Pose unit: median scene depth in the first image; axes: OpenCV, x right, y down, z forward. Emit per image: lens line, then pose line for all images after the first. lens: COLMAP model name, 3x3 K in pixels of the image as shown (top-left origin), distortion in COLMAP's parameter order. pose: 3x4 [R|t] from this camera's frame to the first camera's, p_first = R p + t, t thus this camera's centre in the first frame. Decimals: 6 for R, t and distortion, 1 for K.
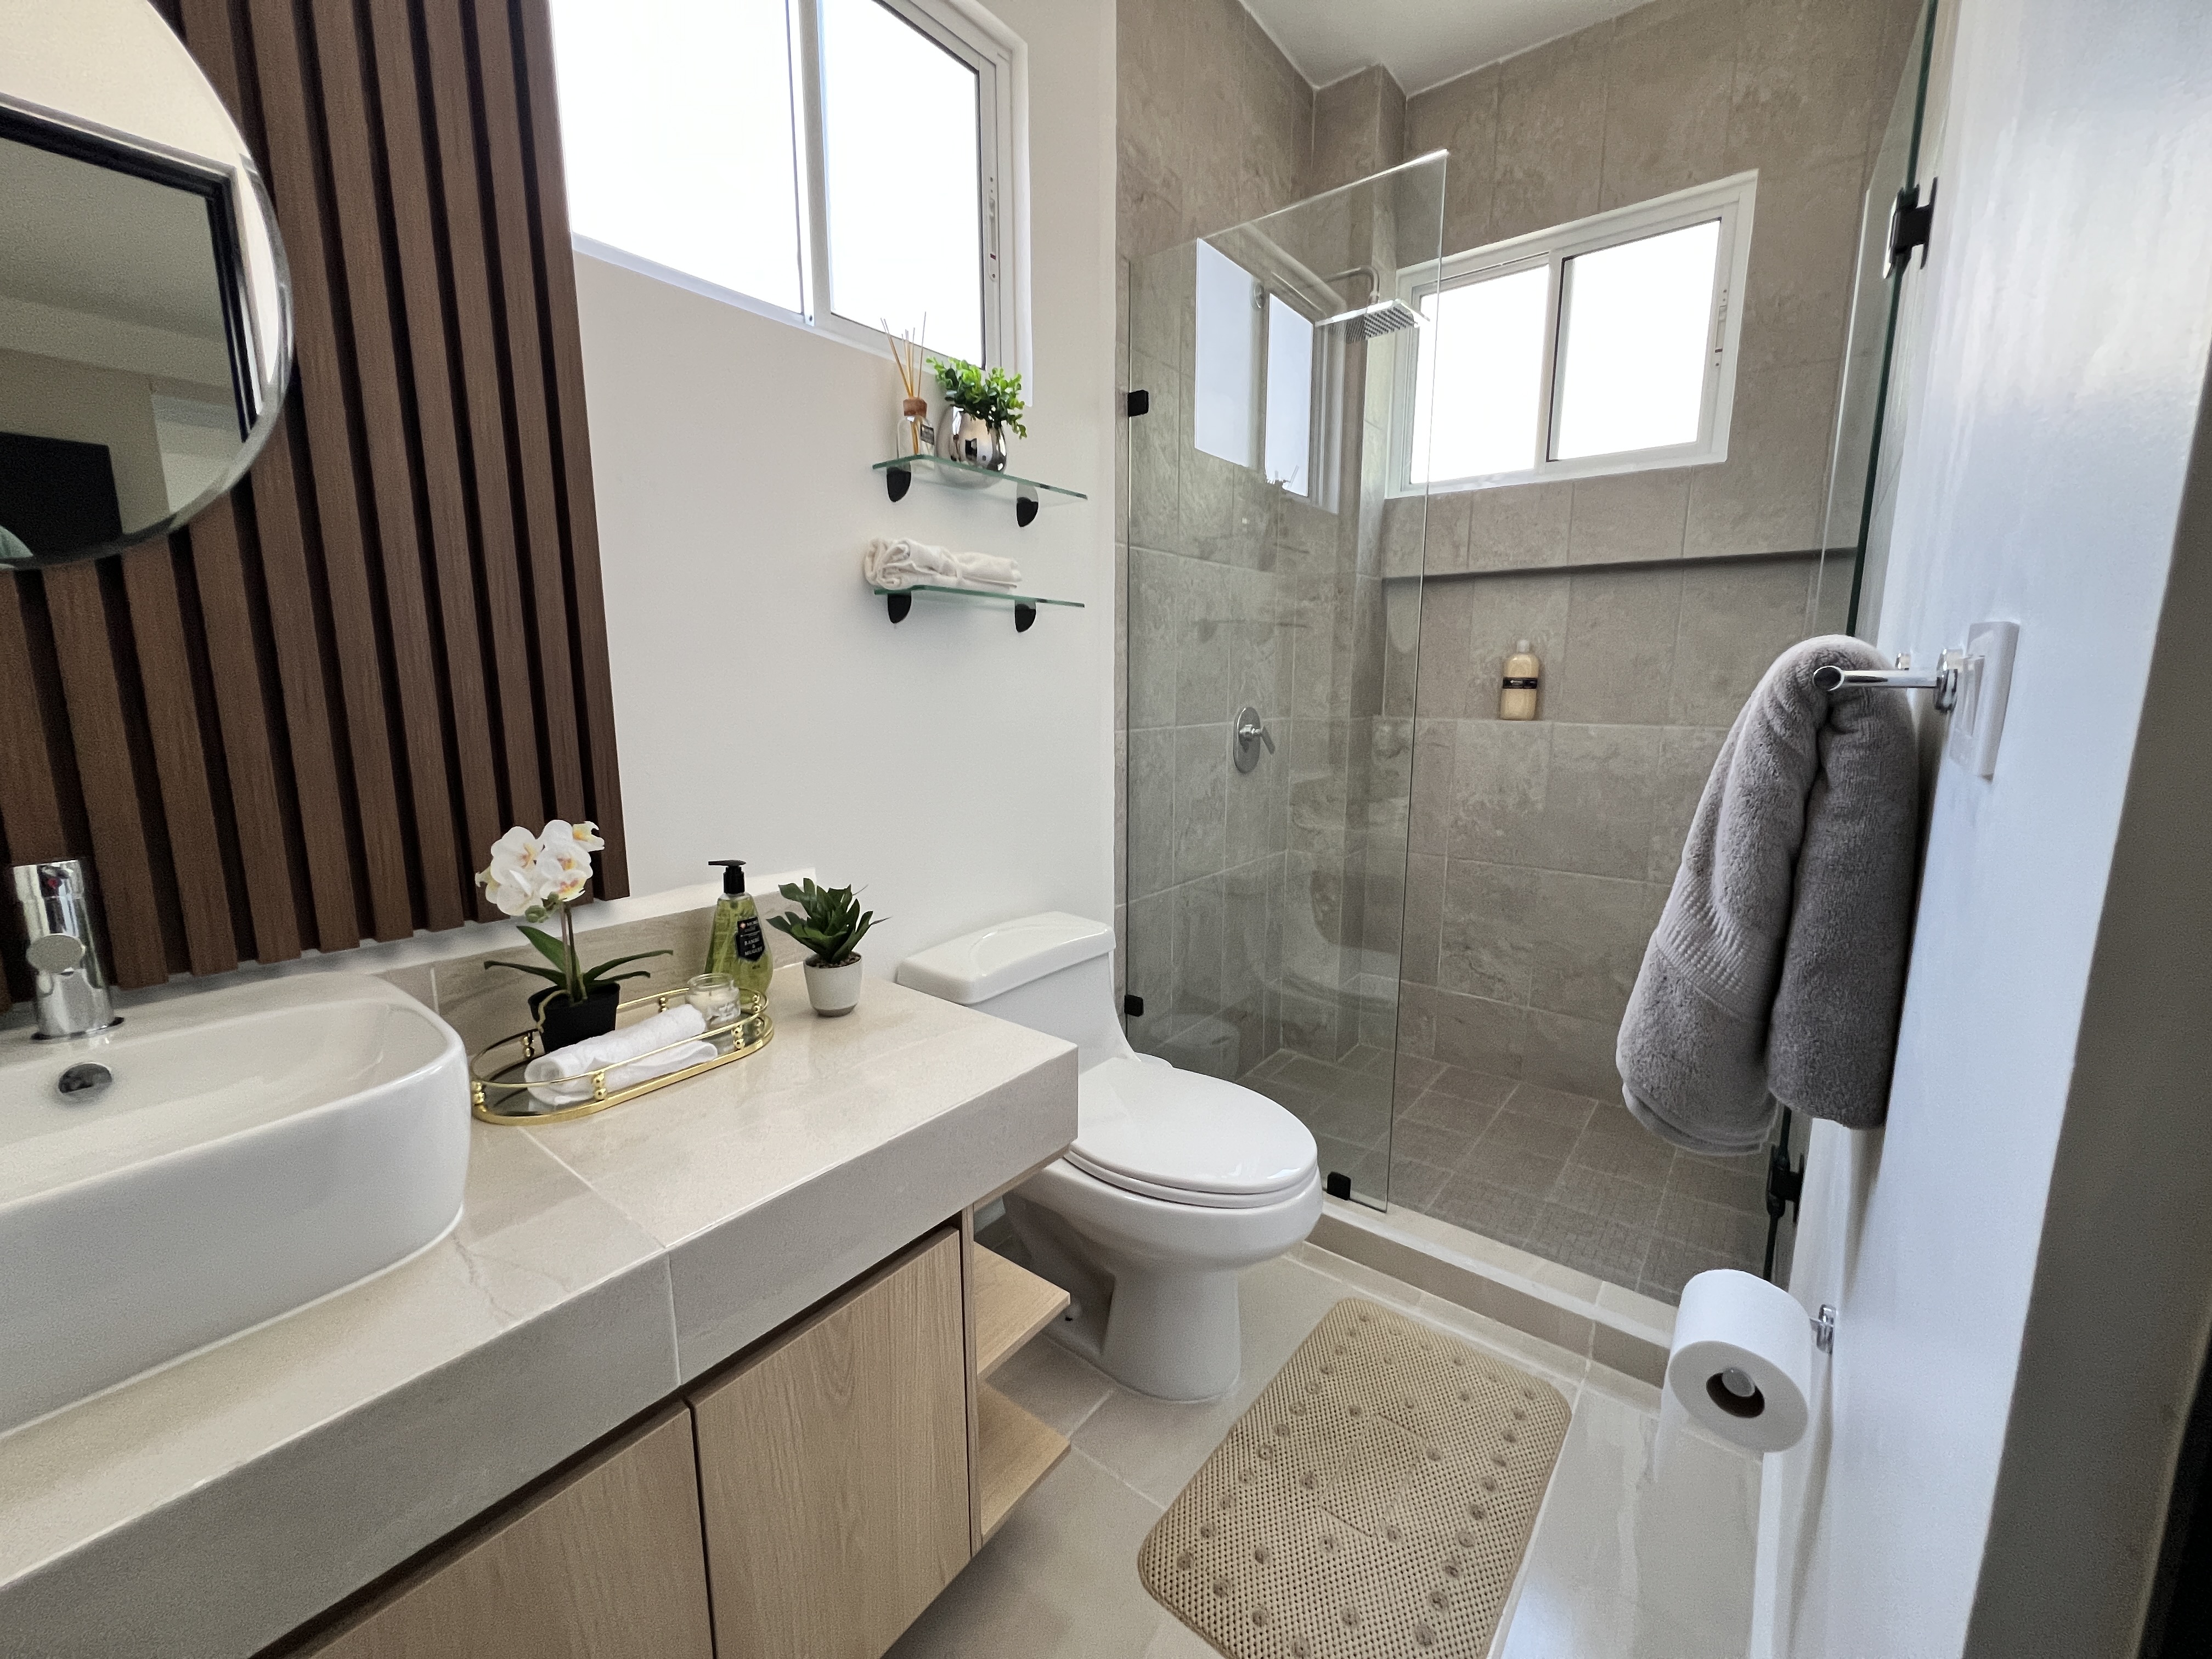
lens RADIAL K [[889.9, 0, 1109.2], [0, 889.9, 822.4], [0, 0, 1]] dist [0.000946, -0.000033]
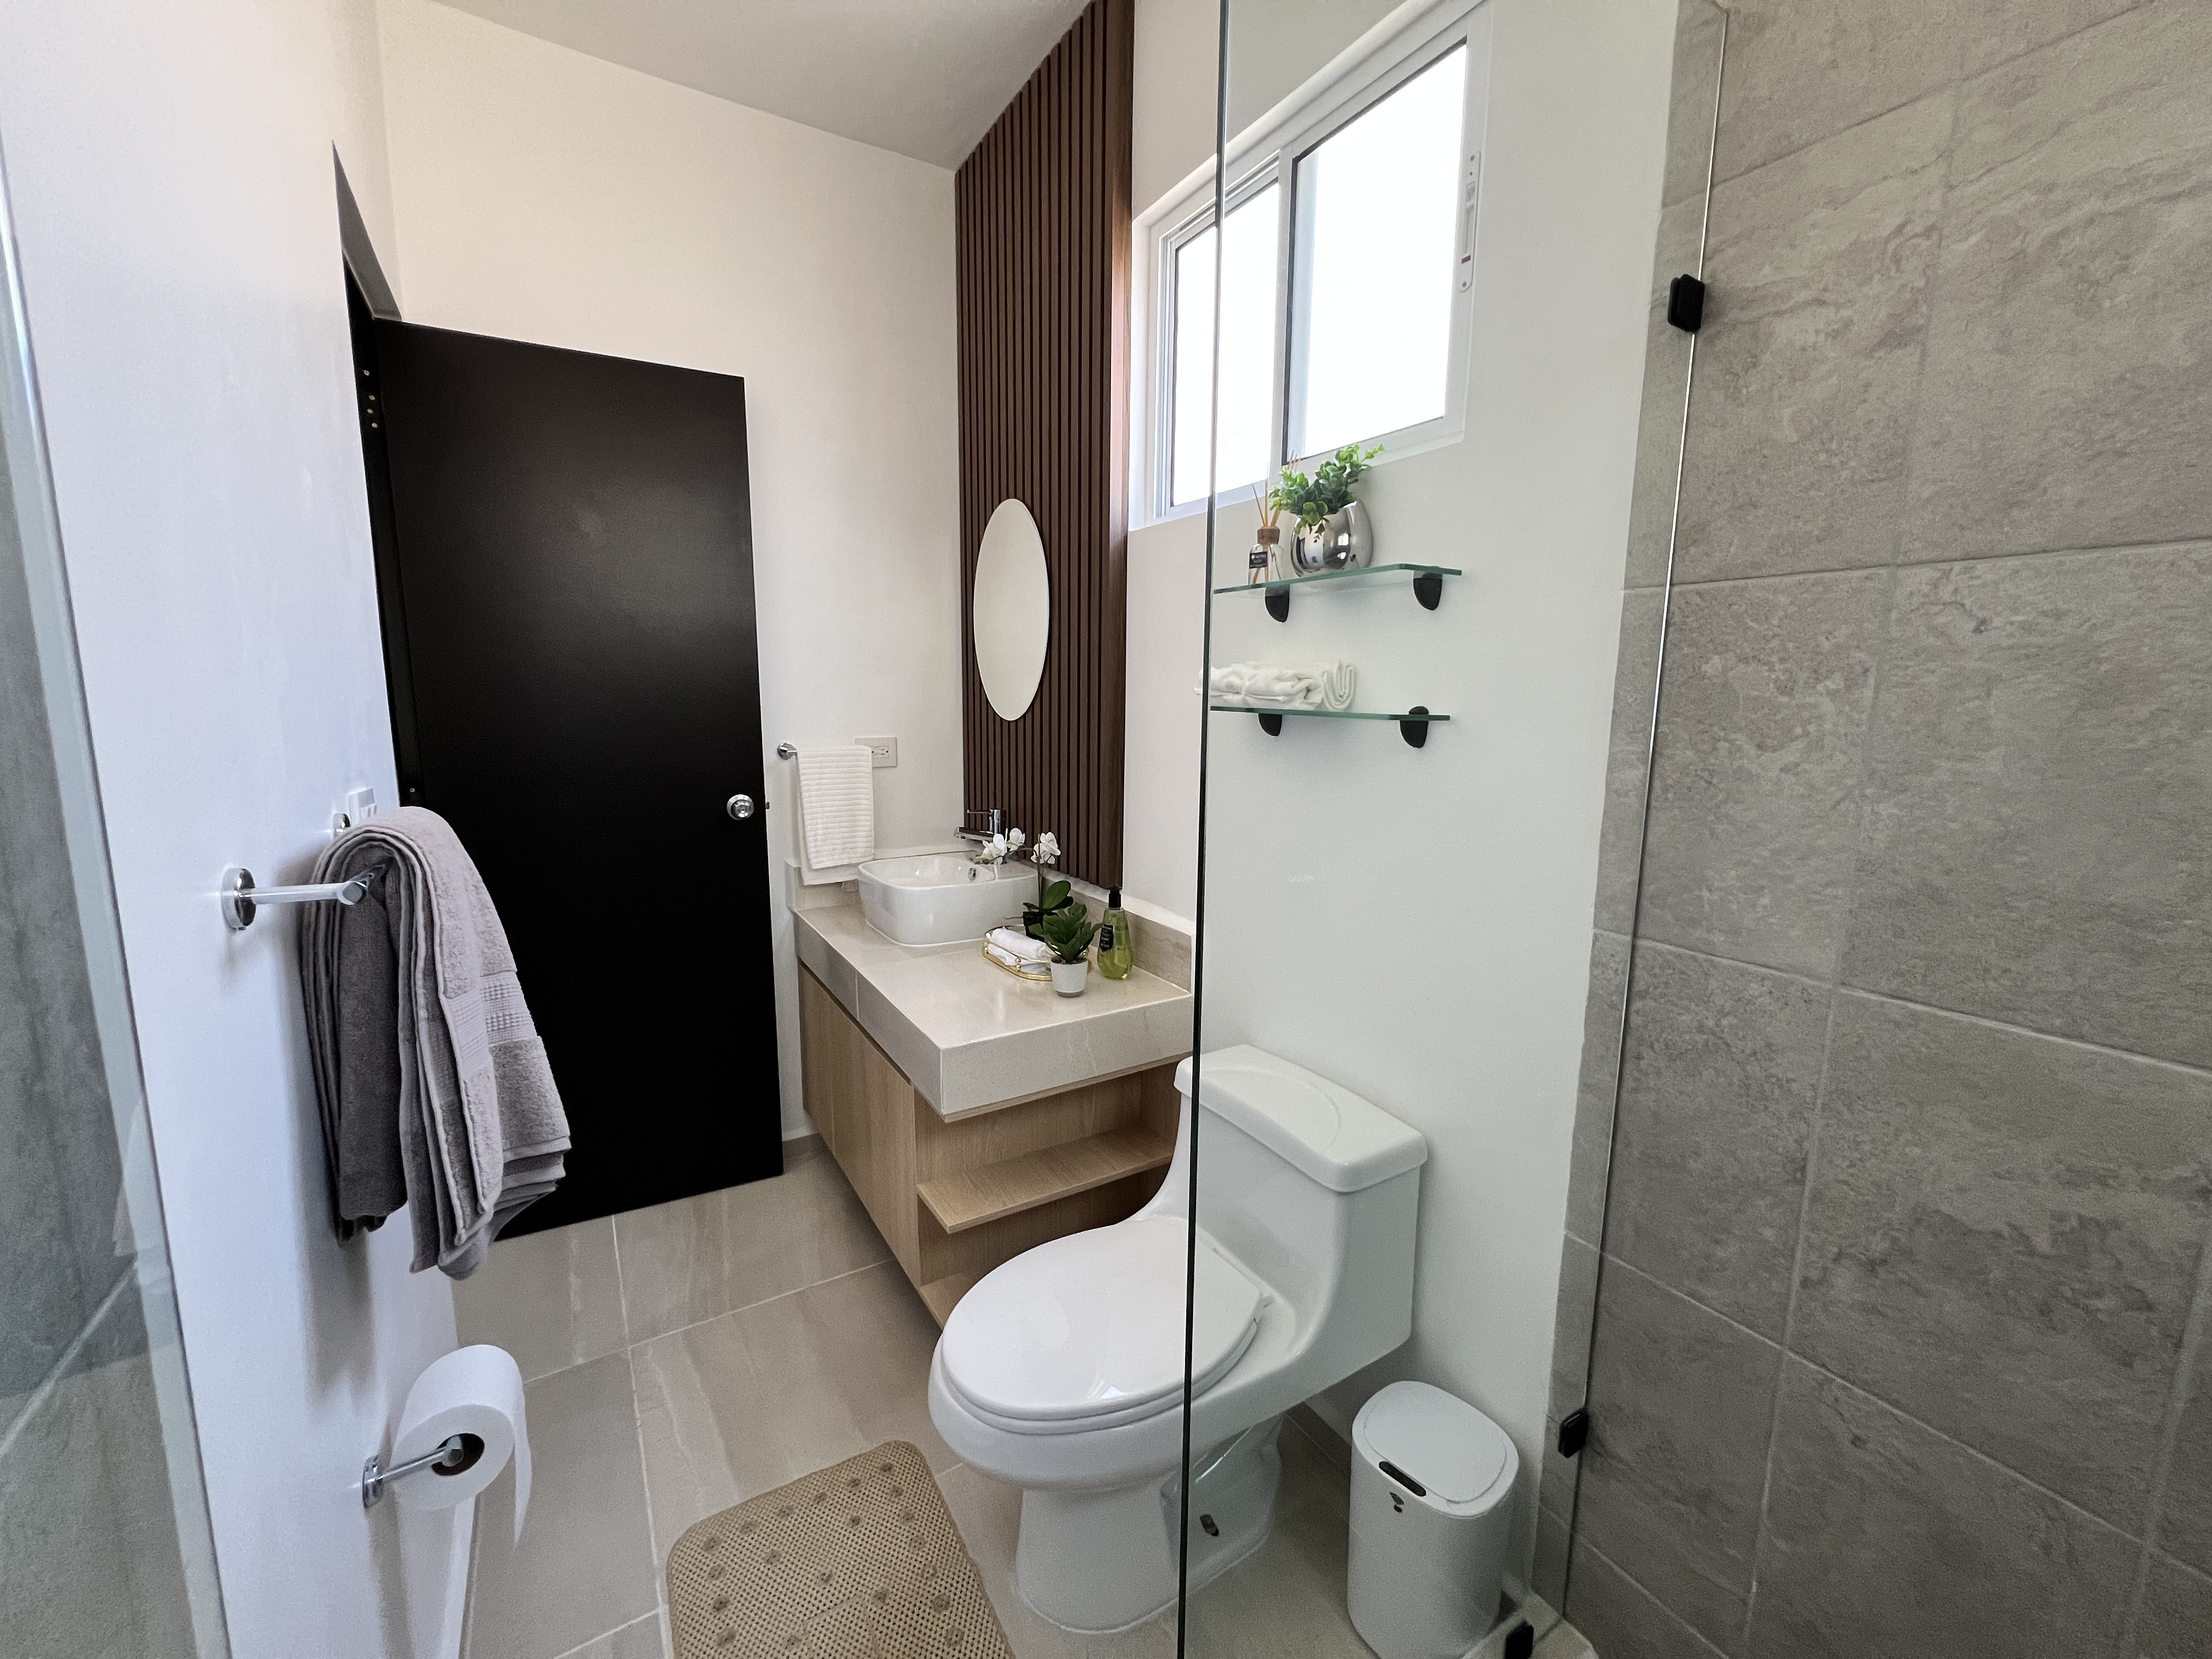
lens RADIAL K [[889.9, 0, 1113.1], [0, 889.9, 830.1], [0, 0, 1]] dist [0.000946, -0.000033]
pose [[-0.356421, 0.124270, -0.926024, 0.611969], [-0.172203, 0.965399, 0.195834, -0.216550], [0.918319, 0.229264, -0.322689, 0.878494]]
